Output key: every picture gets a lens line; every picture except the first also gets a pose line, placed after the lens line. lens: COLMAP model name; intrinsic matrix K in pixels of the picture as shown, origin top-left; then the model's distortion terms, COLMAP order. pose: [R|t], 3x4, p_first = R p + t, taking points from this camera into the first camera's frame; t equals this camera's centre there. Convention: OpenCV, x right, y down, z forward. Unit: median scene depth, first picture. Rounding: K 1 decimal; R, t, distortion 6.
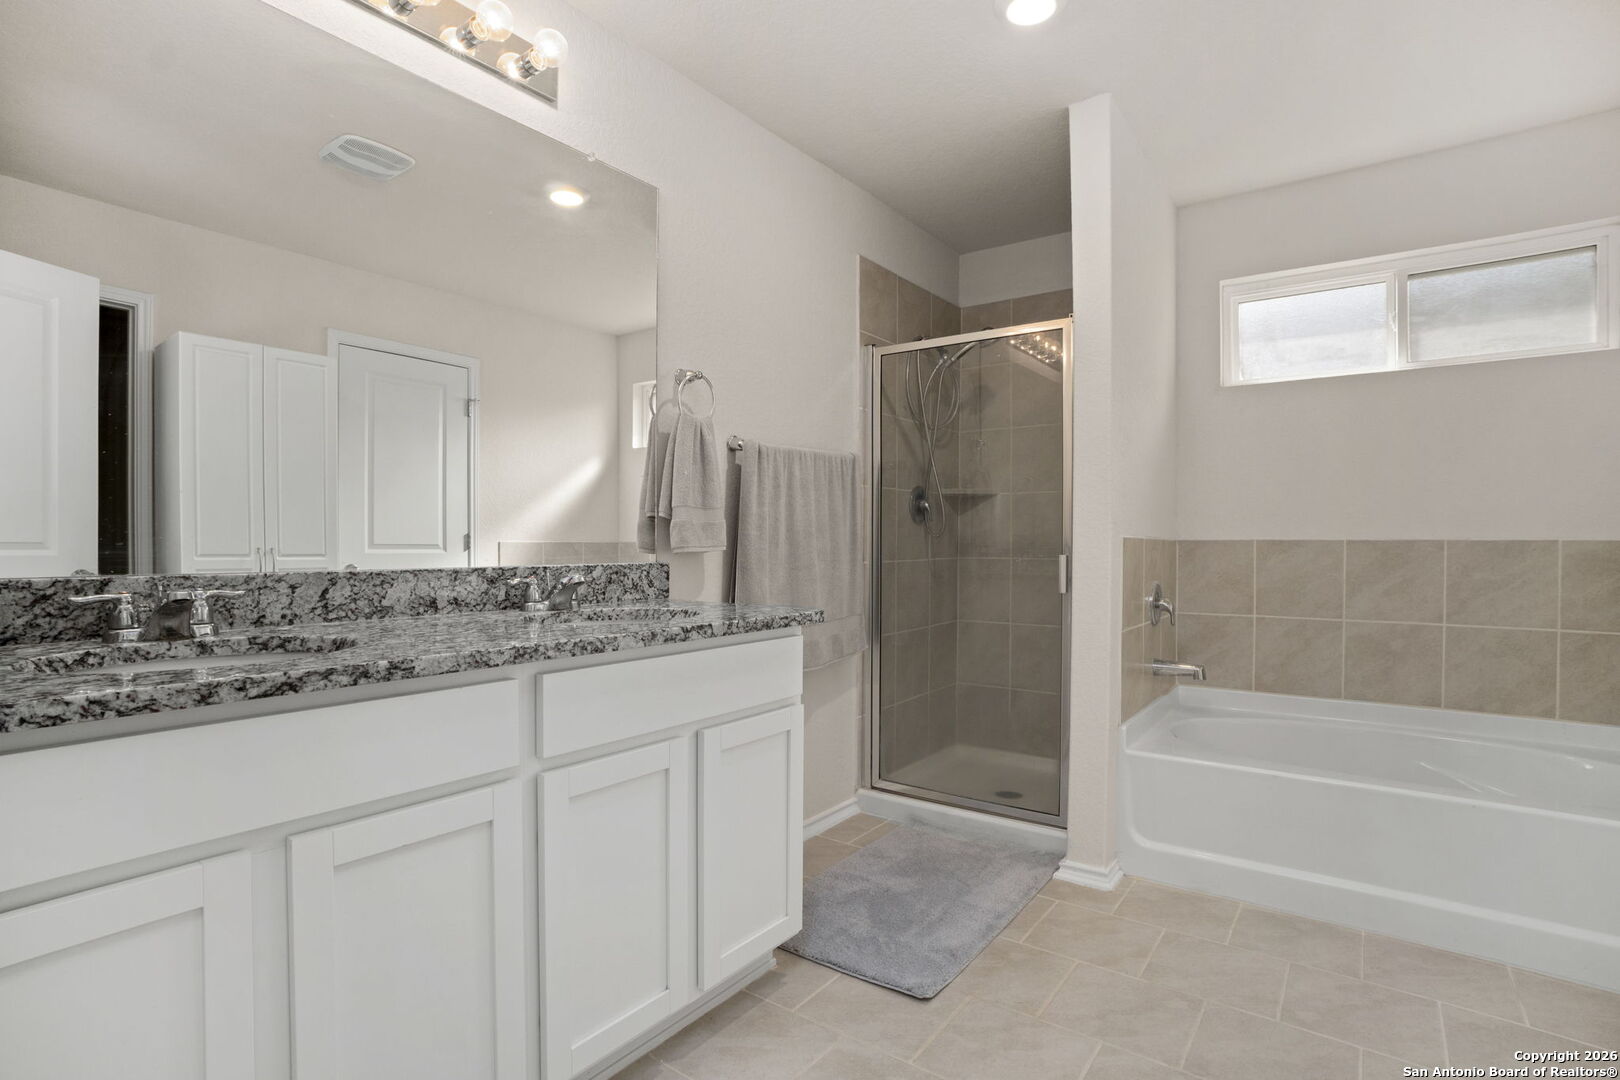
lens RADIAL K [[794.2, 0, 813.8], [0, 794.2, 547.5], [0, 0, 1]] dist [-0.079504, 0.030474]
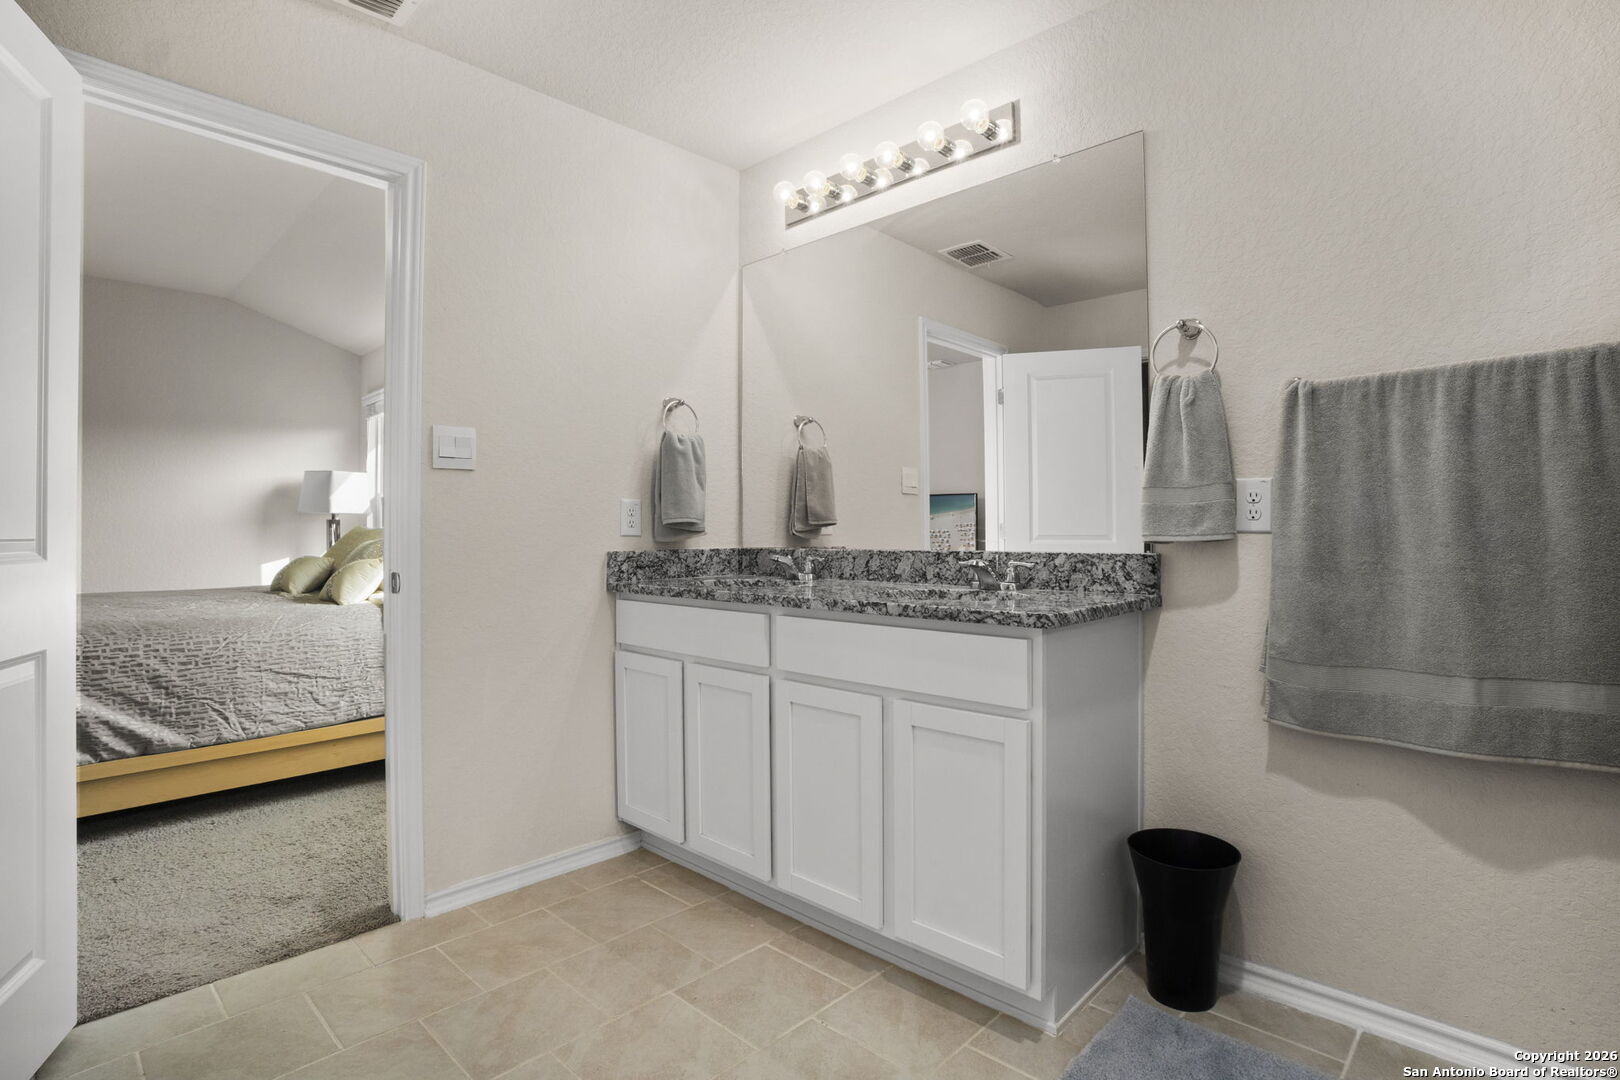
lens RADIAL K [[794.2, 0, 813.8], [0, 794.2, 547.5], [0, 0, 1]] dist [-0.079504, 0.030474]
pose [[-0.141265, 0.012802, -0.989889, 0.978390], [-0.004507, 0.999898, 0.013575, 0.003911], [0.989962, 0.006379, -0.141193, 1.050612]]
